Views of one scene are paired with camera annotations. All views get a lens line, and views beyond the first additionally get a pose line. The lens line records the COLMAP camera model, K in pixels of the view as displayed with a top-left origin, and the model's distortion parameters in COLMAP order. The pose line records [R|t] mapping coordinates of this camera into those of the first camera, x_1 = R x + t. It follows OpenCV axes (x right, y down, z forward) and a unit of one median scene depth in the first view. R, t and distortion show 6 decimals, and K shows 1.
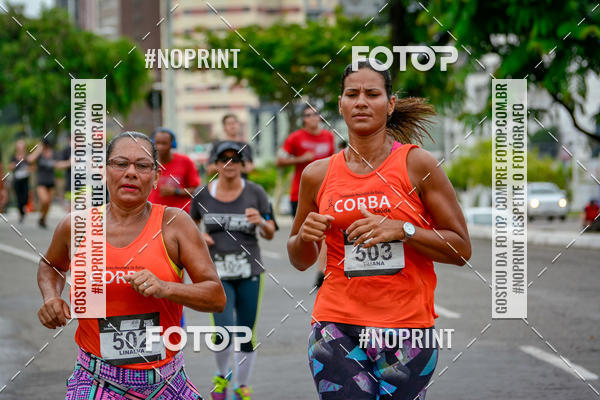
lens RADIAL K [[4363.5, 0, 223.9], [0, 4363.5, 199.5], [0, 0, 1]] dist [2.519767, 30.123032]
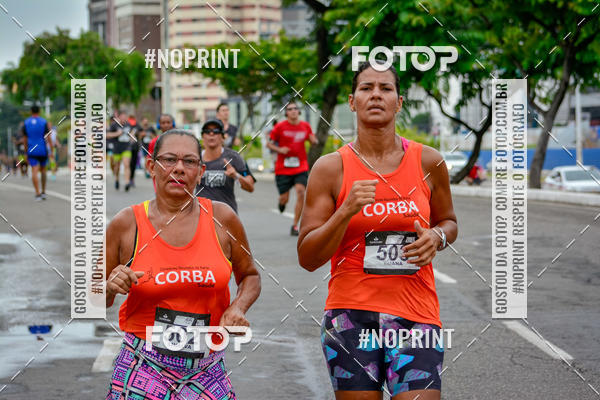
lens RADIAL K [[4155.6, 0, 163.9], [0, 4155.6, 199.9], [0, 0, 1]] dist [0.881286, -16.404838]
pose [[0.999851, 0.001056, -0.017211, 0.010779], [-0.000971, 0.999987, 0.004947, 0.006113], [0.017216, -0.004930, 0.999840, -0.399806]]
